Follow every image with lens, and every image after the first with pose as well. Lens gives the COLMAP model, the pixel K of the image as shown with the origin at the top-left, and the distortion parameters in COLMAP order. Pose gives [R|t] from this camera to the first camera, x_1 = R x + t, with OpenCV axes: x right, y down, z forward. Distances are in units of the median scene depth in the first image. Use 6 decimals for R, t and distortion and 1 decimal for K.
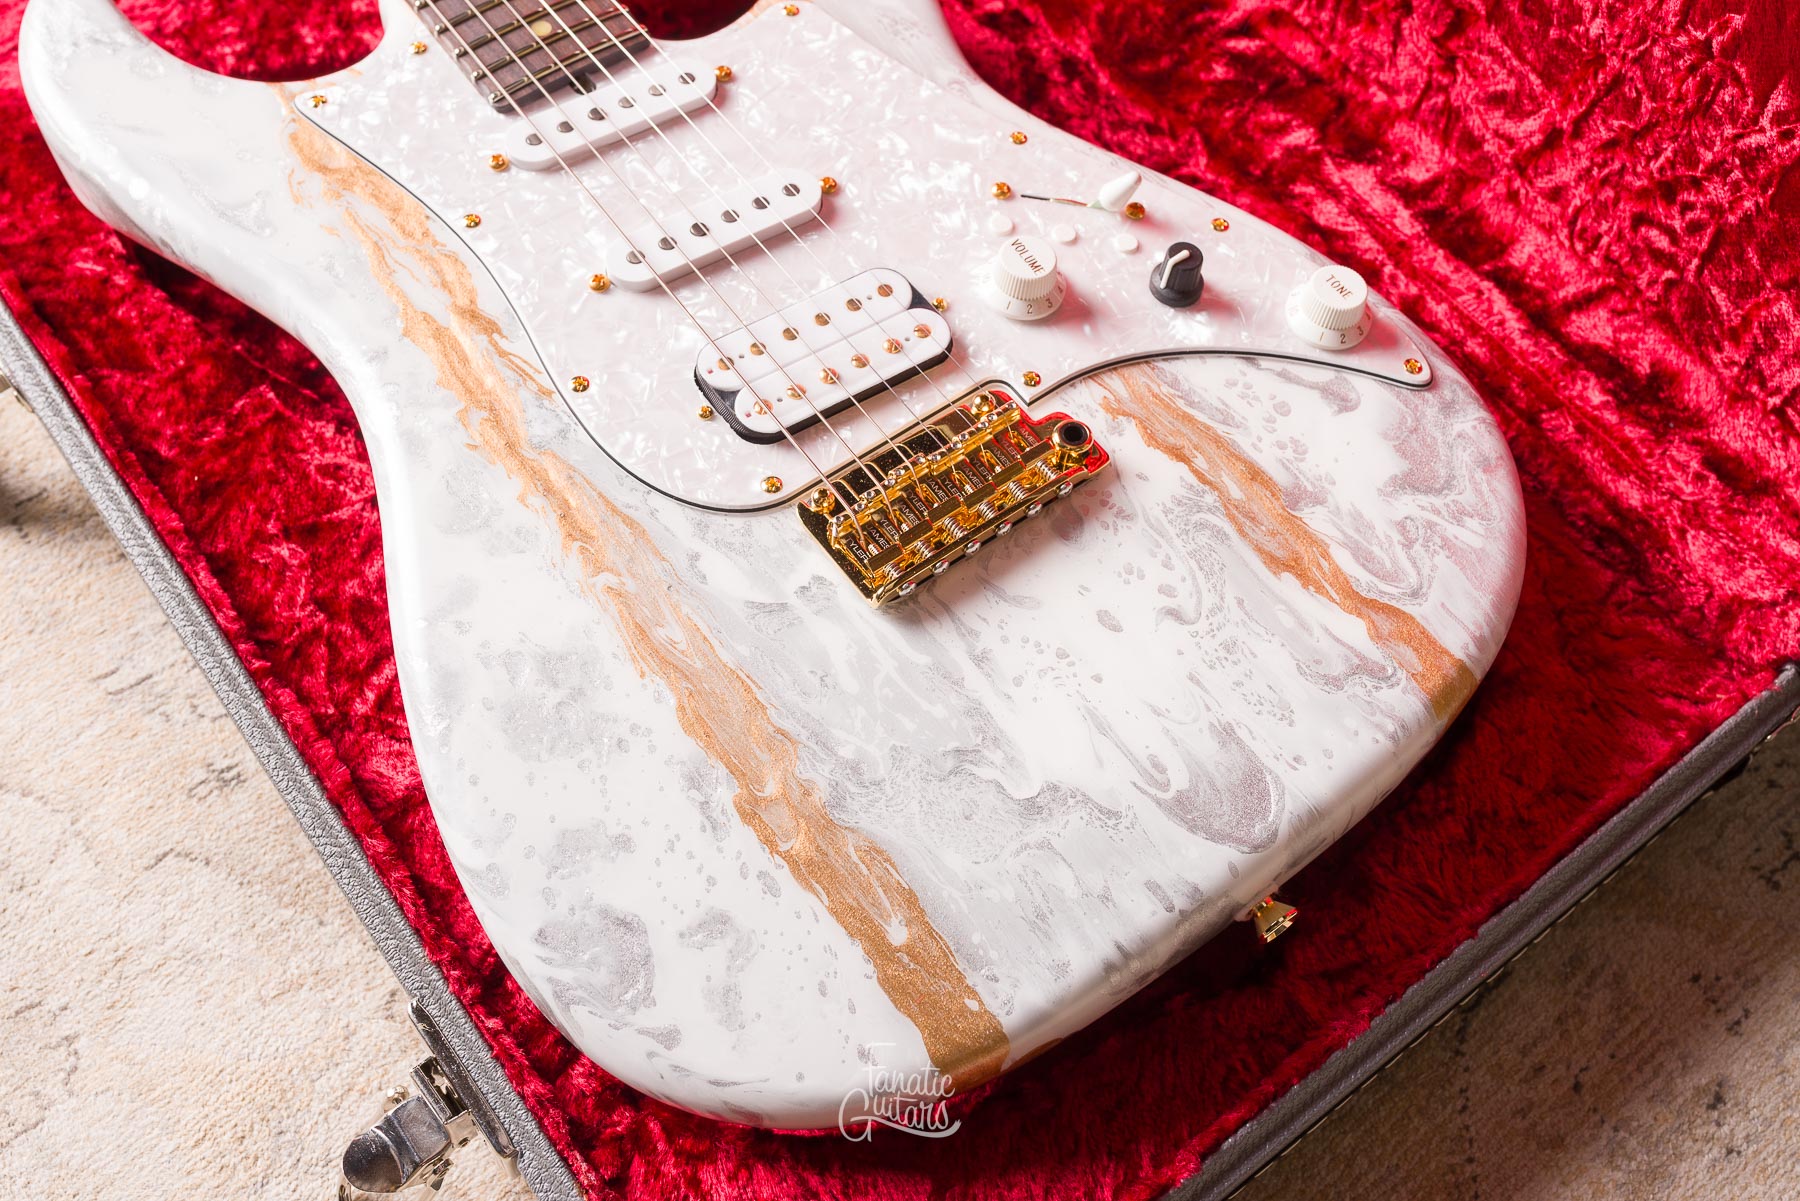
lens RADIAL K [[1805.6, 0, 906.0], [0, 1805.6, 607.1], [0, 0, 1]] dist [0.004710, 0.000000]
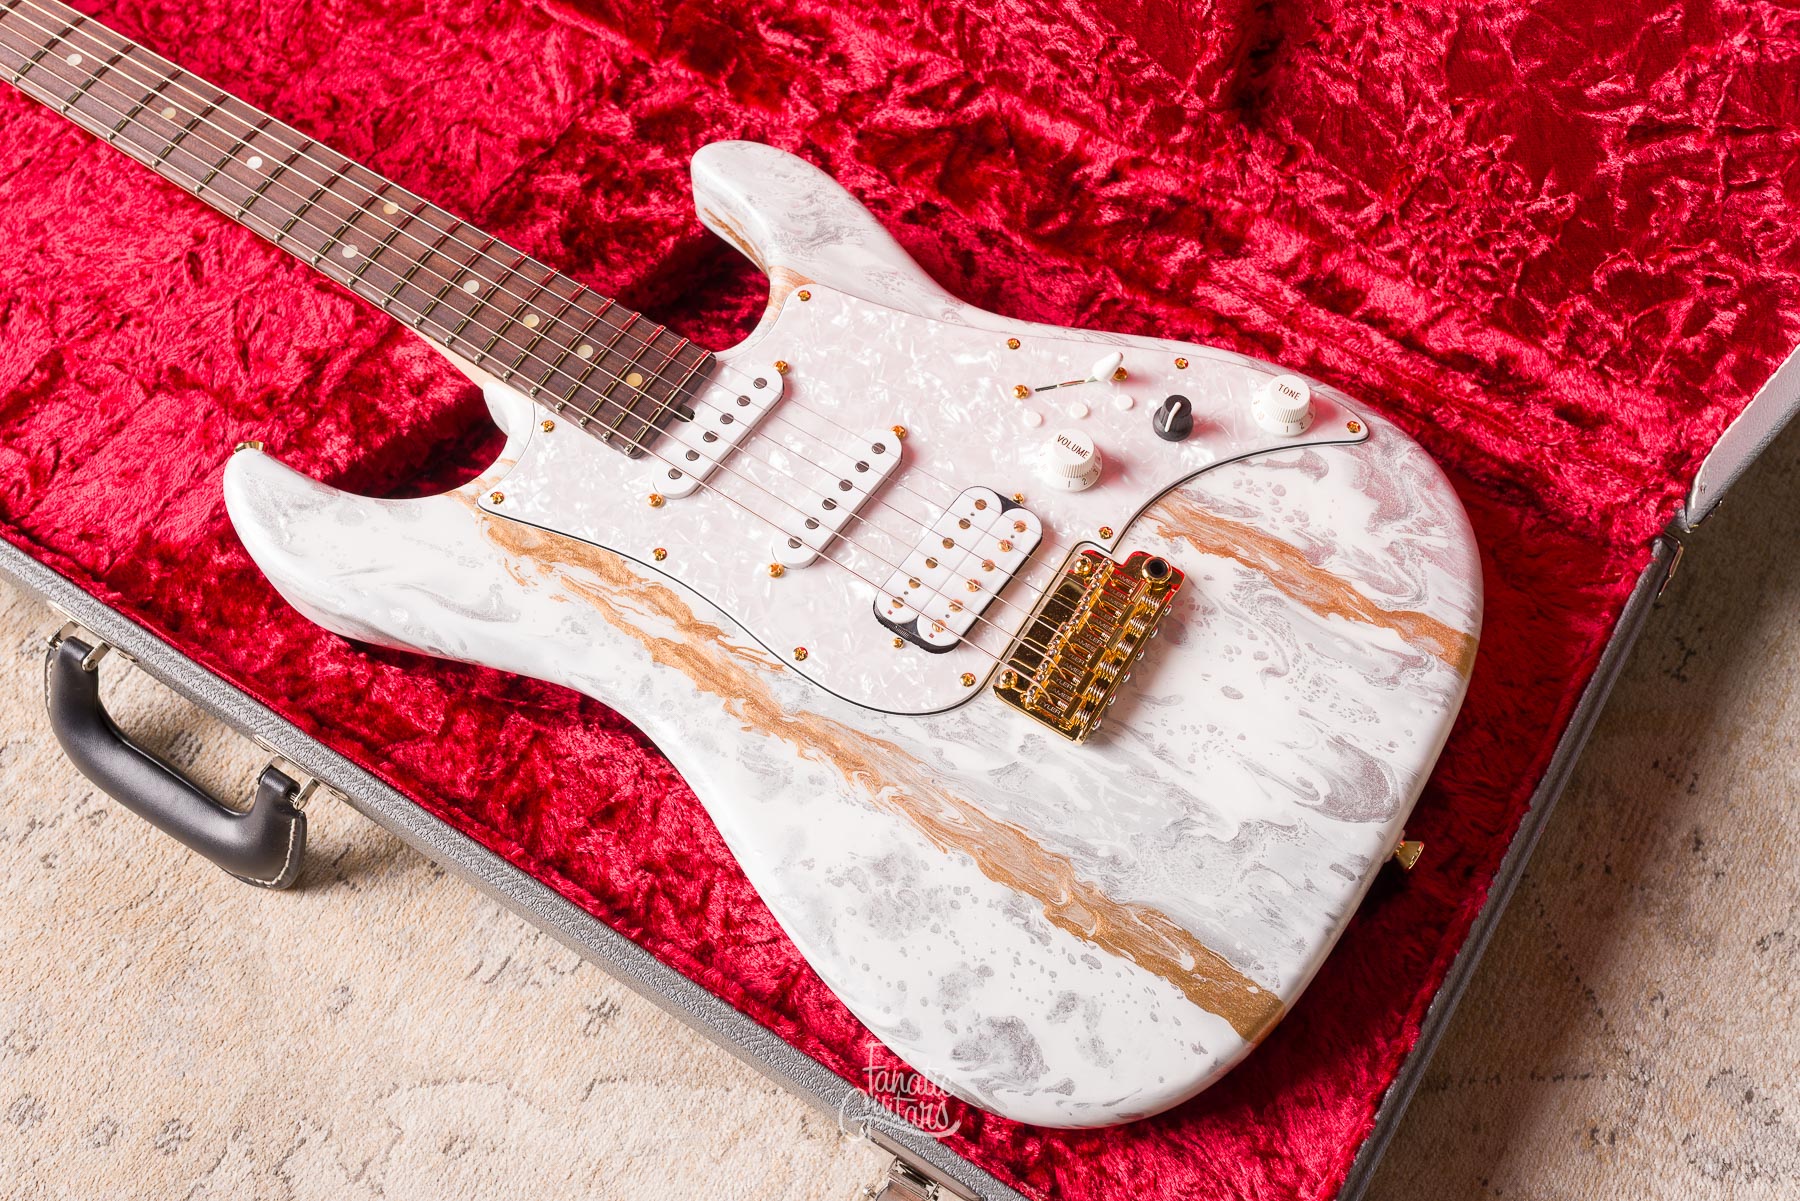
lens RADIAL K [[1805.6, 0, 911.8], [0, 1805.6, 602.5], [0, 0, 1]] dist [0.004710, 0.000000]
pose [[0.934422, -0.336676, 0.116207, -0.232075], [0.325325, 0.939608, 0.106305, -0.258508], [-0.144979, -0.061528, 0.987520, -0.306203]]
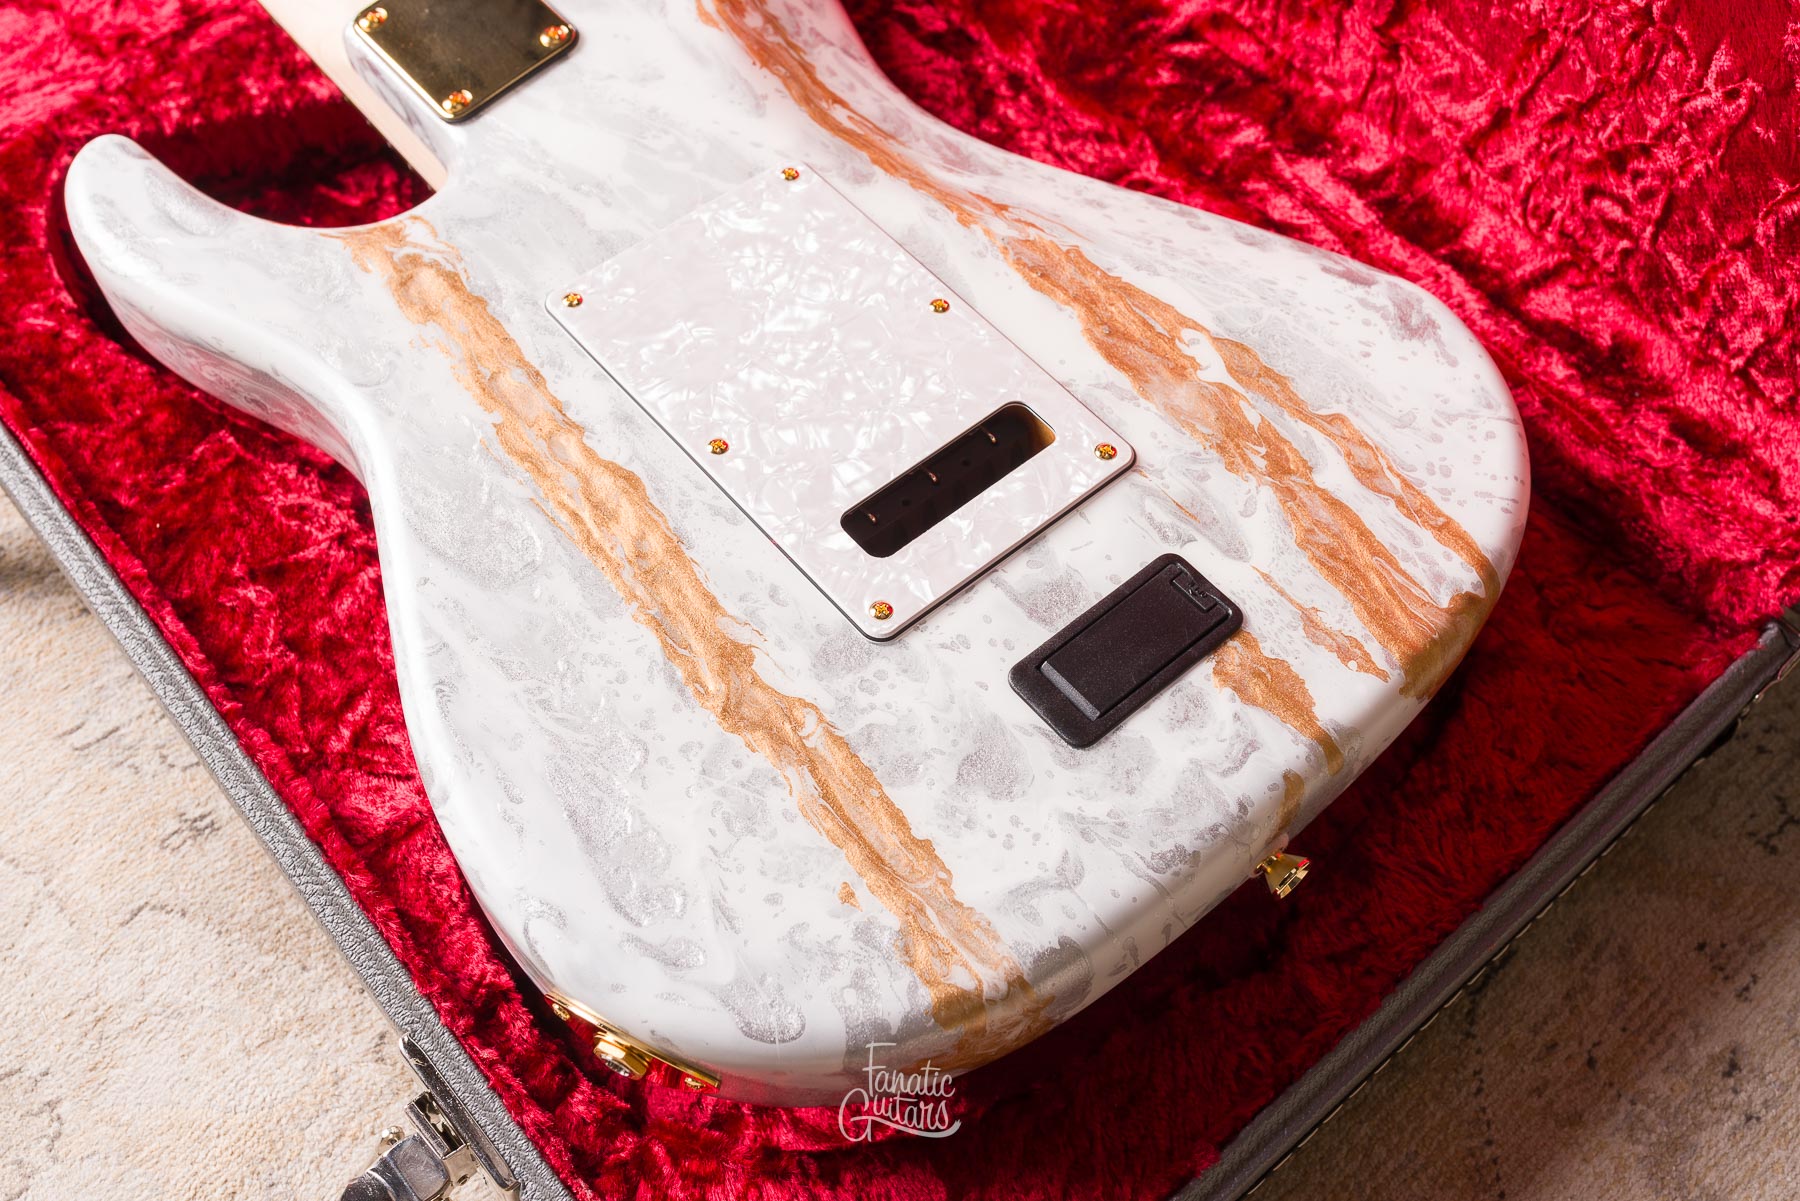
lens RADIAL K [[1805.6, 0, 906.6], [0, 1805.6, 606.0], [0, 0, 1]] dist [0.004710, 0.000000]
pose [[0.998293, -0.054305, 0.021515, -0.009517], [0.055127, 0.997691, -0.039664, 0.035310], [-0.019311, 0.040782, 0.998981, 0.010688]]
